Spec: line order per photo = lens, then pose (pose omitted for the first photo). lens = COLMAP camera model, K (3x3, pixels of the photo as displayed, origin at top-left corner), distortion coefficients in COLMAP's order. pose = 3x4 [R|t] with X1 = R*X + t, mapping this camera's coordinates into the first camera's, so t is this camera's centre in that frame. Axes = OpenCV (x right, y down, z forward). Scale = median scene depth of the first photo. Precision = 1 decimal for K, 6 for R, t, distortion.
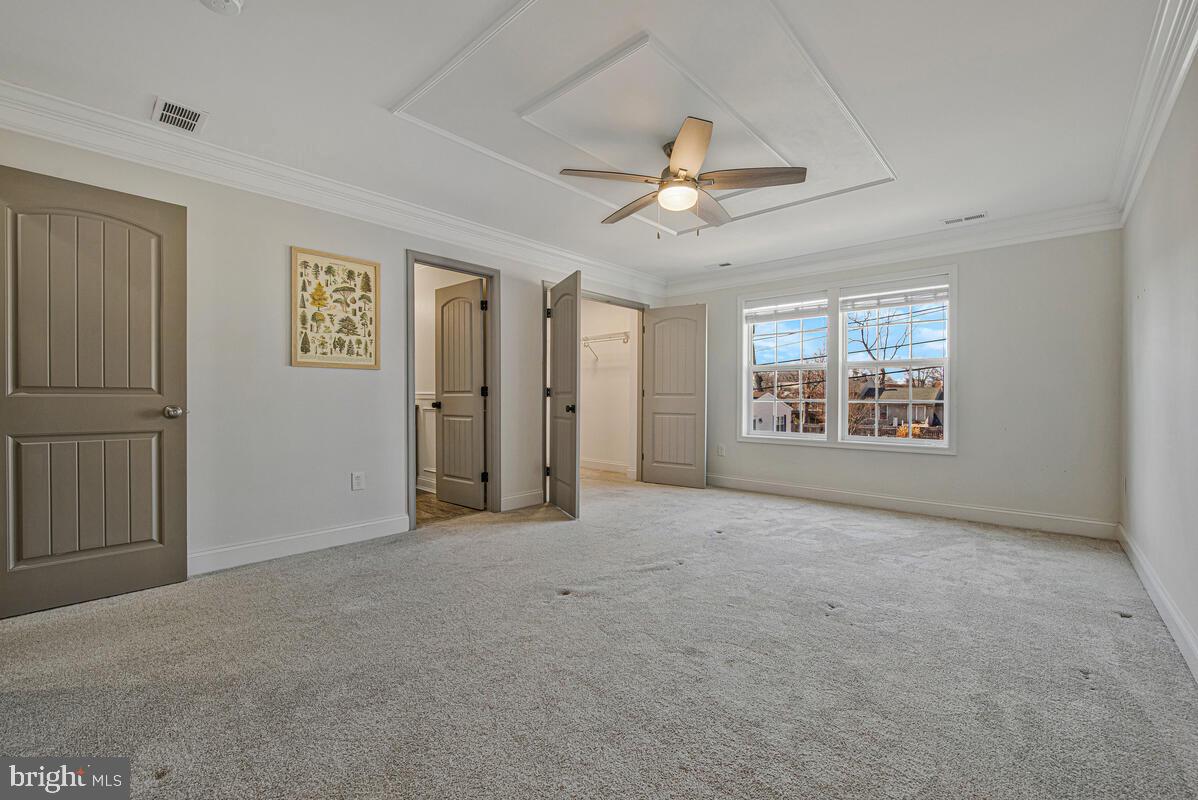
lens RADIAL K [[495.0, 0, 599.8], [0, 495.0, 399.2], [0, 0, 1]] dist [-0.013603, -0.000733]
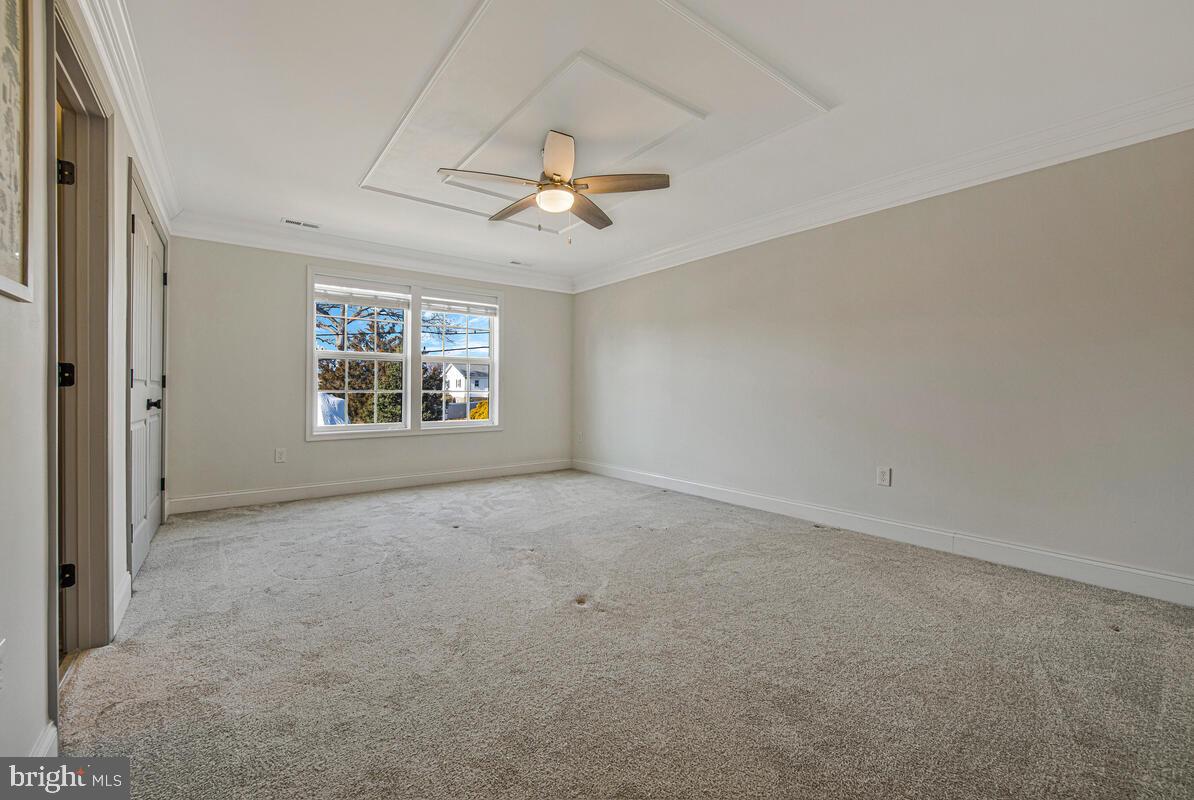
lens RADIAL K [[493.3, 0, 596.5], [0, 493.3, 393.2], [0, 0, 1]] dist [-0.013603, -0.000733]
pose [[0.166927, -0.010963, 0.985908, -0.561672], [0.000338, 0.999939, 0.011061, -0.004518], [-0.985969, -0.001513, 0.166920, 0.474317]]
